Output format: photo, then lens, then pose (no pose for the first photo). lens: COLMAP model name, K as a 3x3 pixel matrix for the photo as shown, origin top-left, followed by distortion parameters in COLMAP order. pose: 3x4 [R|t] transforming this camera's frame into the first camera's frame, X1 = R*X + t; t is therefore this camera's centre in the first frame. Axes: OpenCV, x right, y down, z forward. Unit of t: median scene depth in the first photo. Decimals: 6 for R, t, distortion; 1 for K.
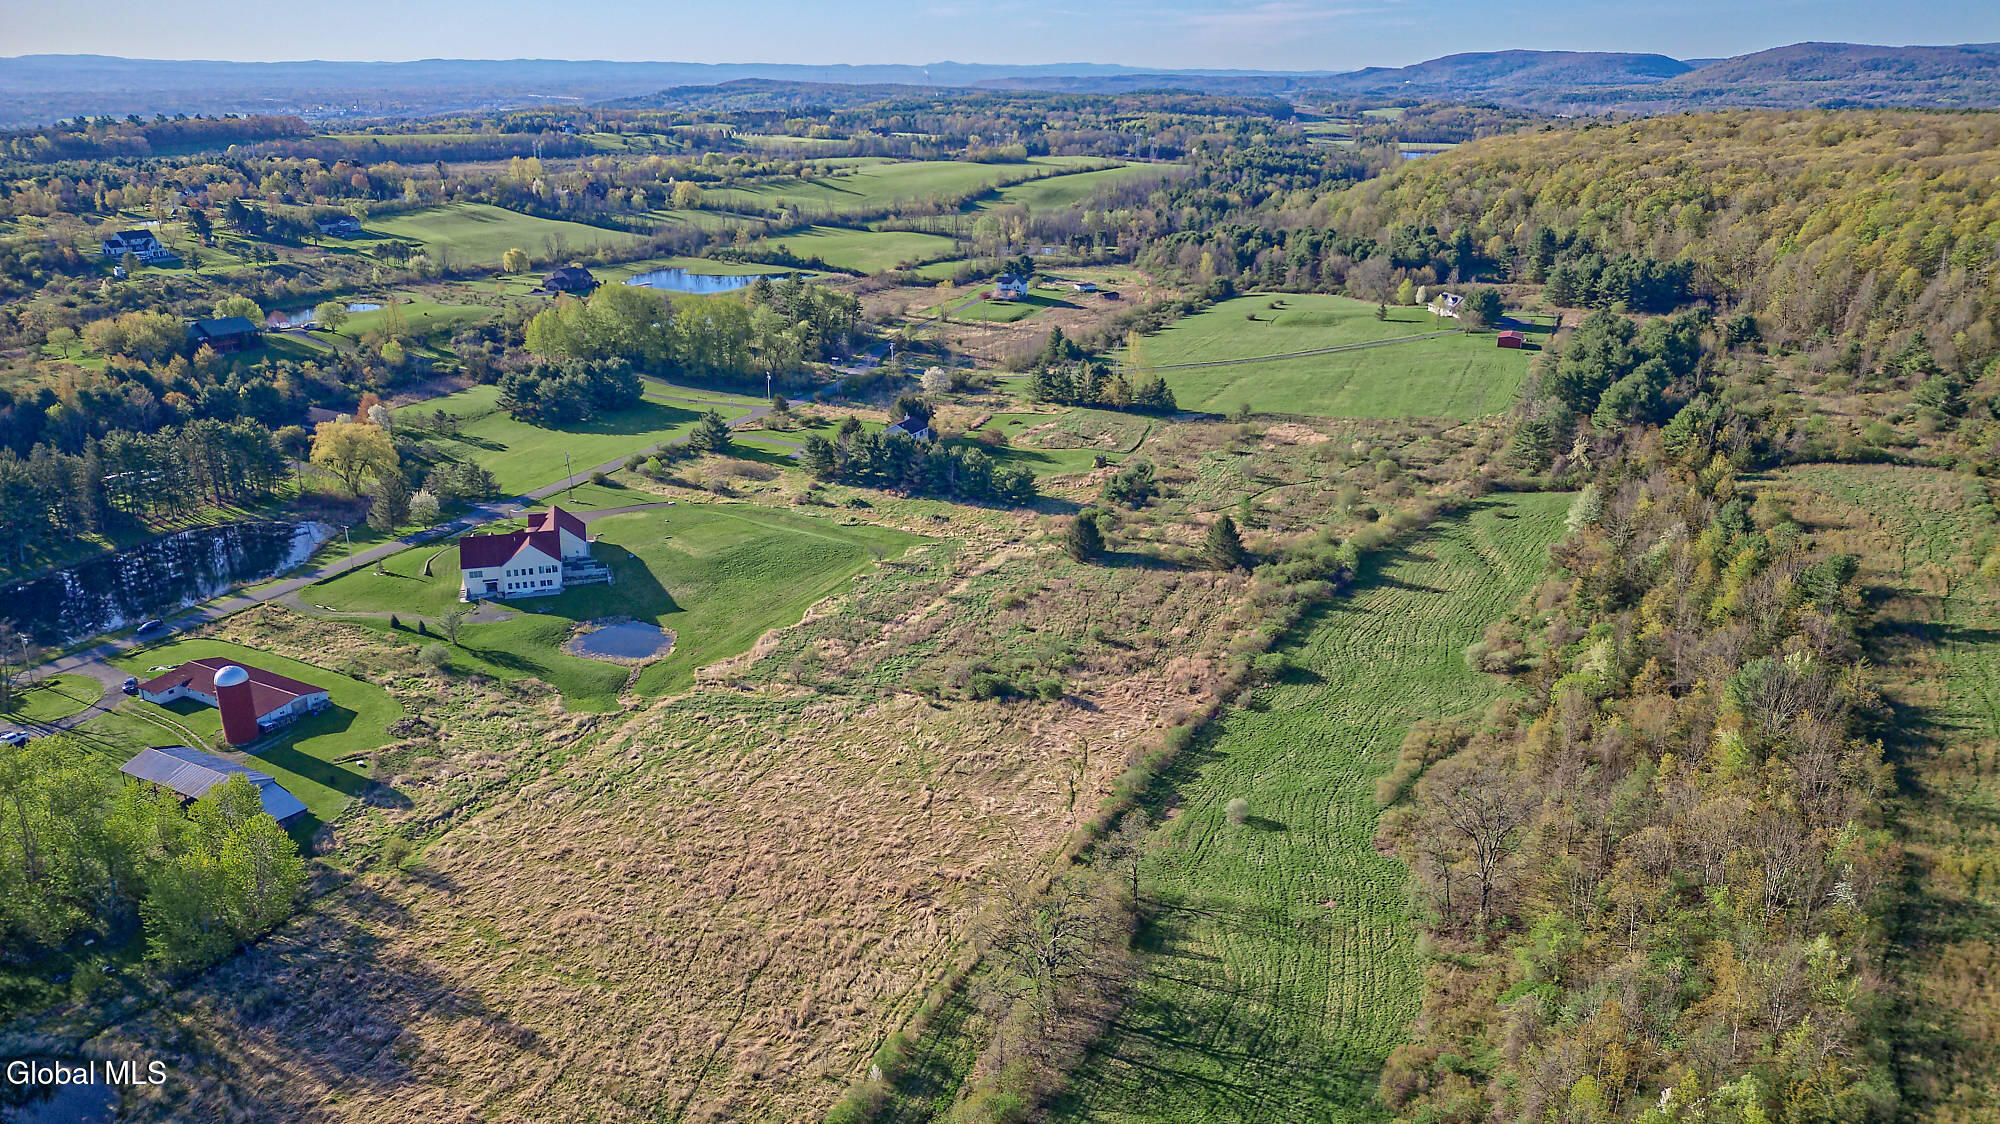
lens RADIAL K [[1414.5, 0, 1007.9], [0, 1414.5, 573.7], [0, 0, 1]] dist [0.018163, -0.013207]
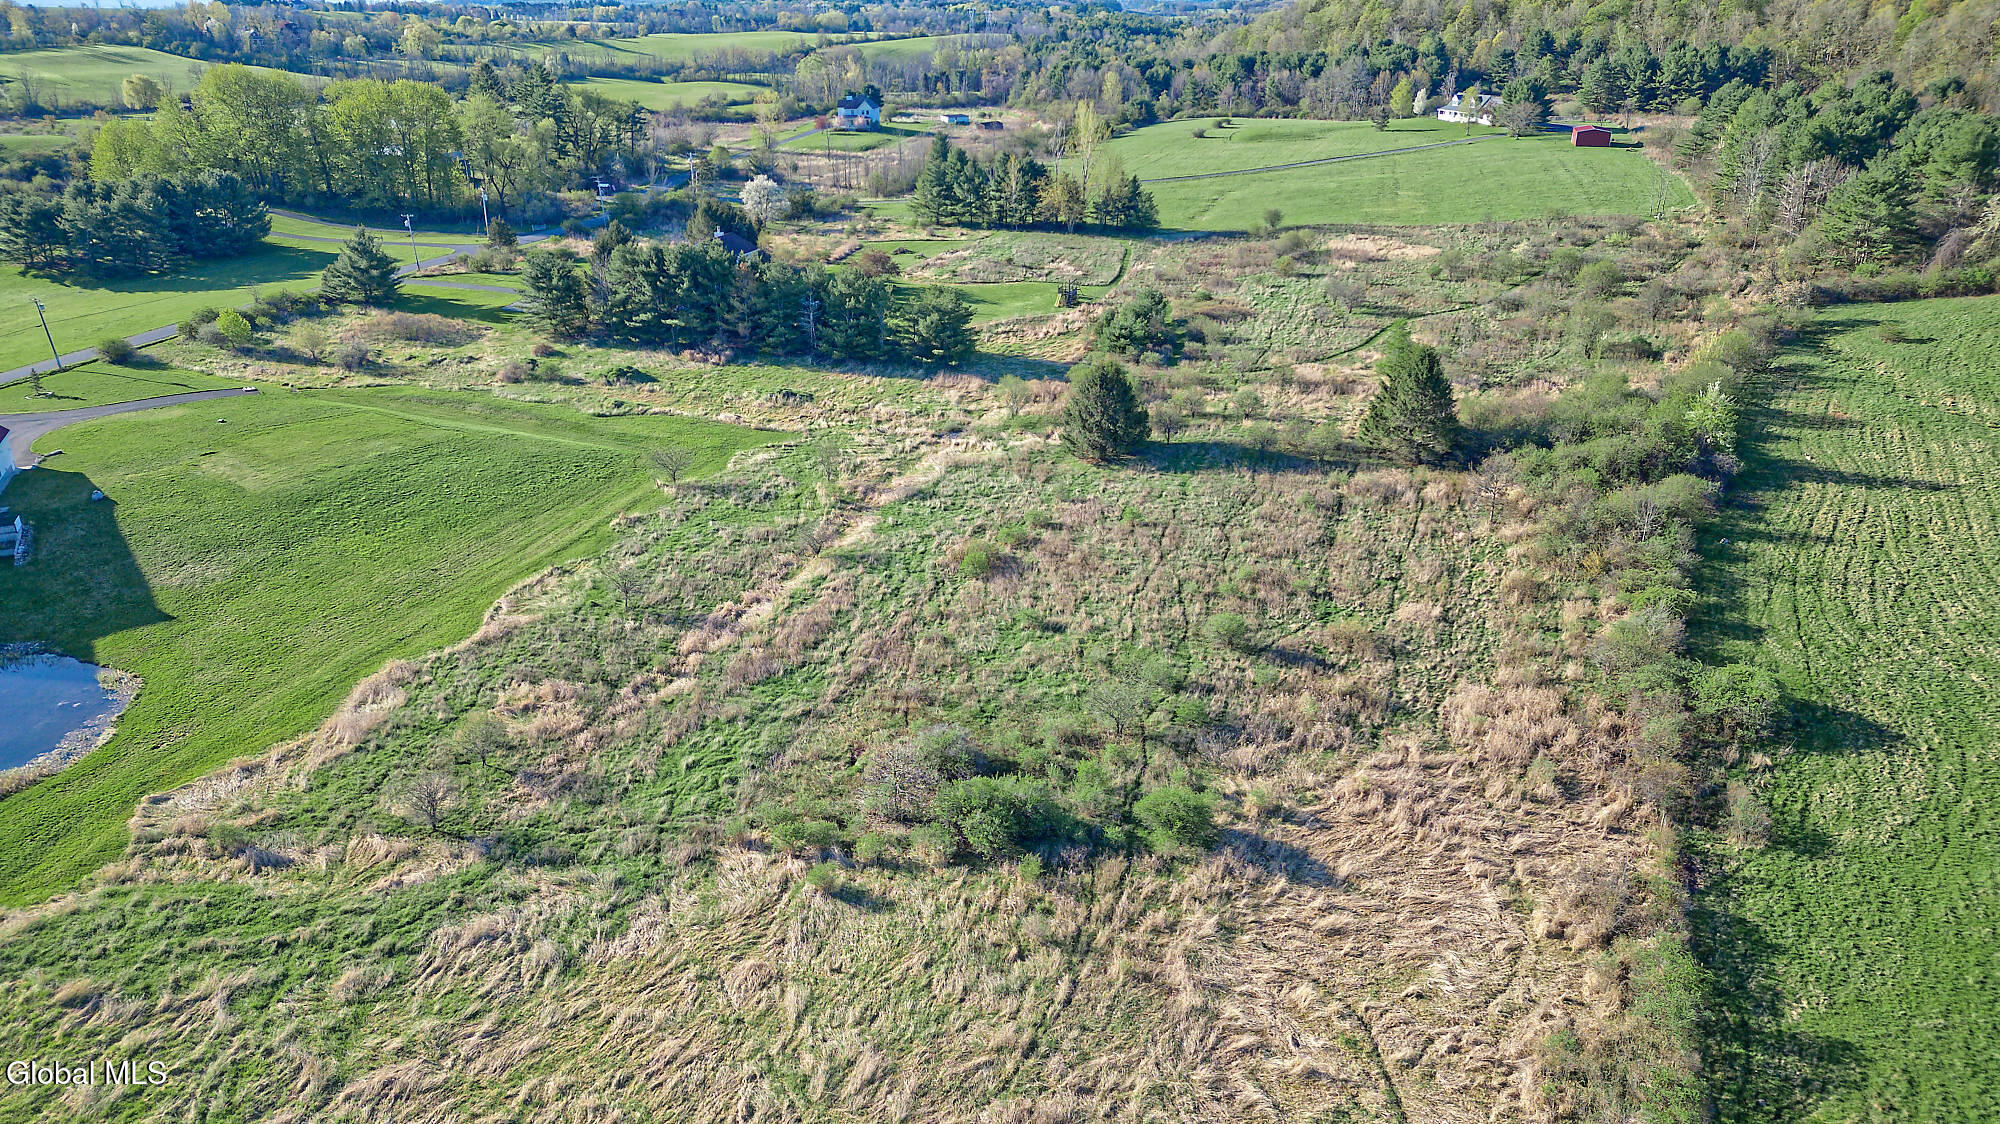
lens RADIAL K [[1414.5, 0, 1005.2], [0, 1414.5, 571.5], [0, 0, 1]] dist [0.018163, -0.013207]
pose [[0.992008, -0.051870, 0.115022, -0.035569], [0.046644, 0.997773, 0.047671, 0.003030], [-0.117238, -0.041925, 0.992218, 0.495957]]
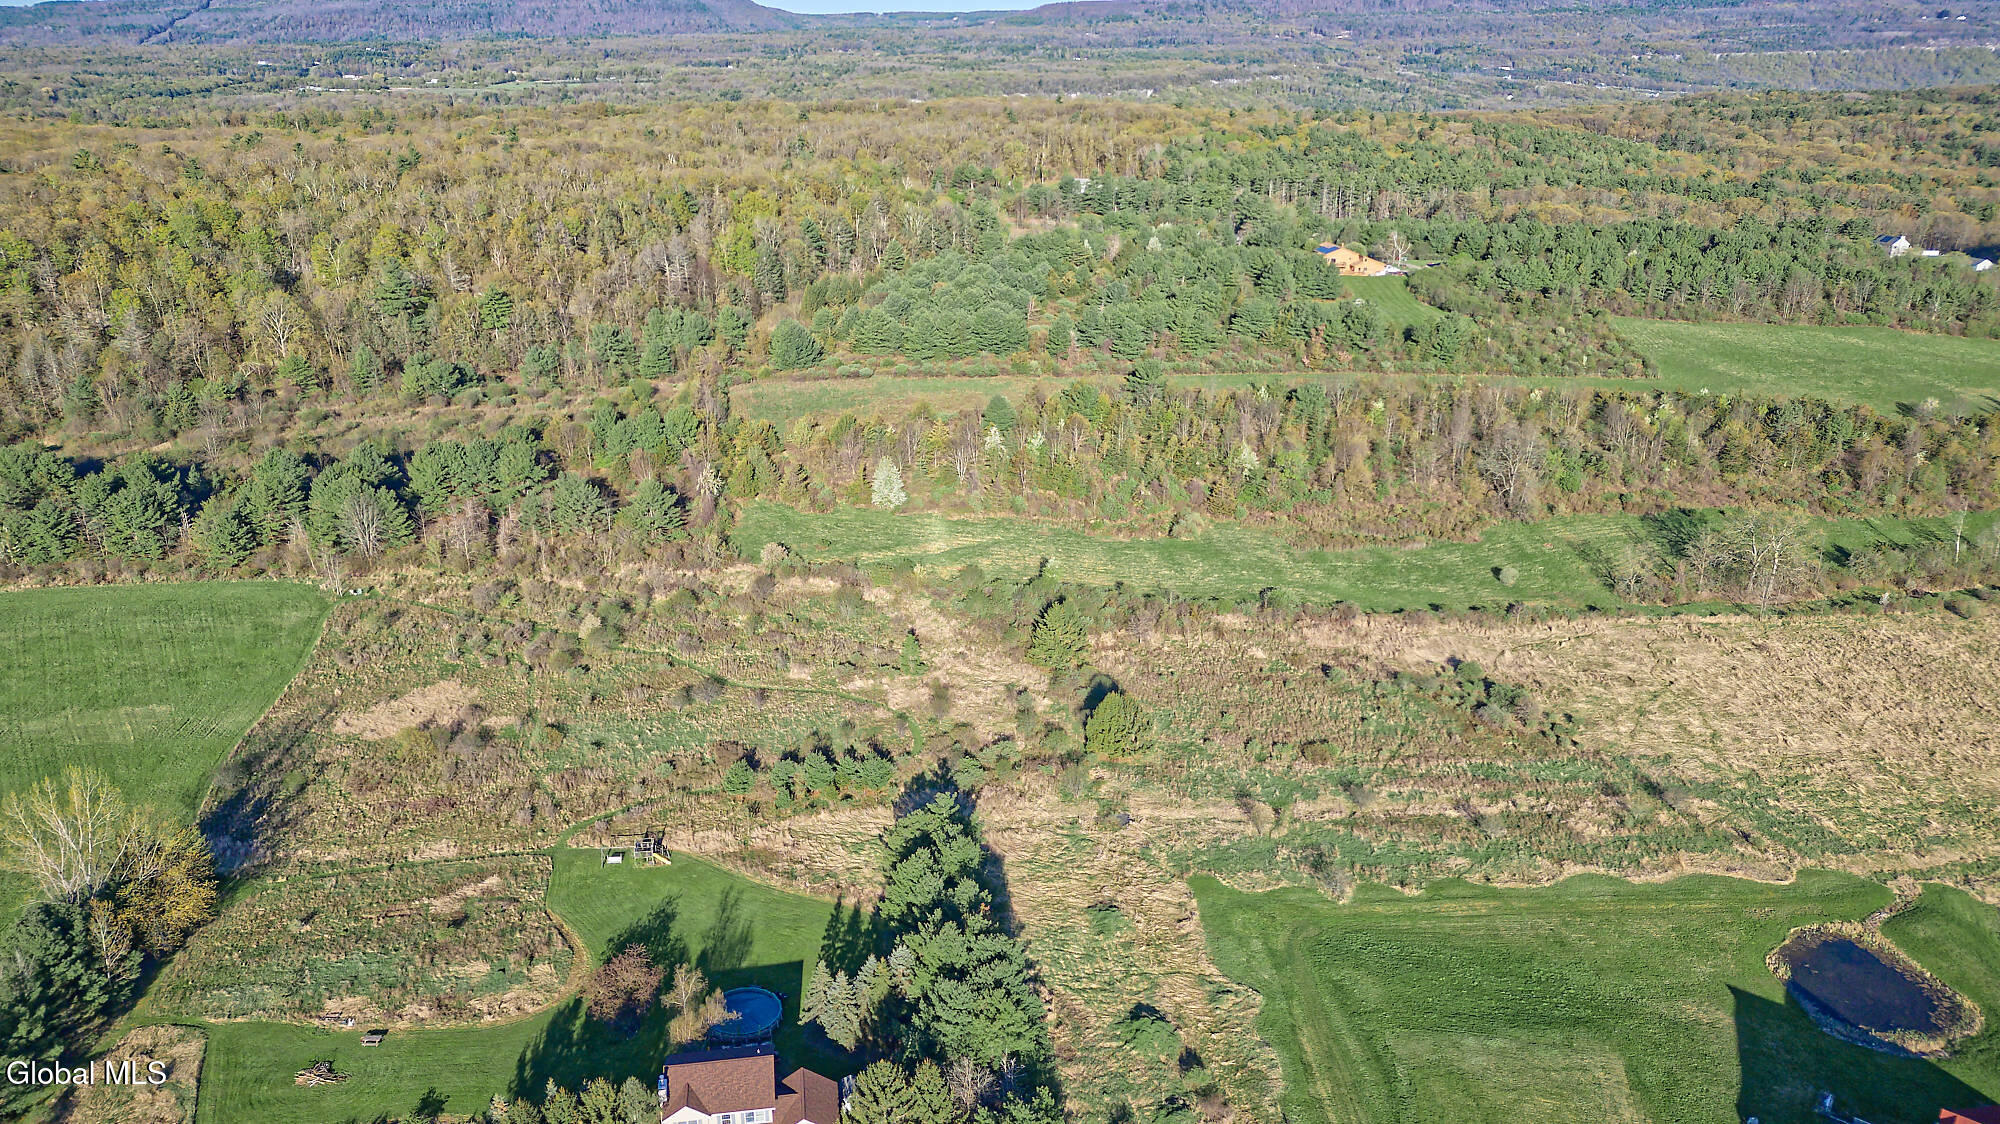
lens RADIAL K [[1414.5, 0, 998.8], [0, 1414.5, 561.0], [0, 0, 1]] dist [0.018163, -0.013207]
pose [[-0.555427, -0.277465, 0.783909, -0.411983], [0.279231, 0.825725, 0.490110, -0.424429], [-0.783282, 0.491113, -0.381153, 1.195545]]
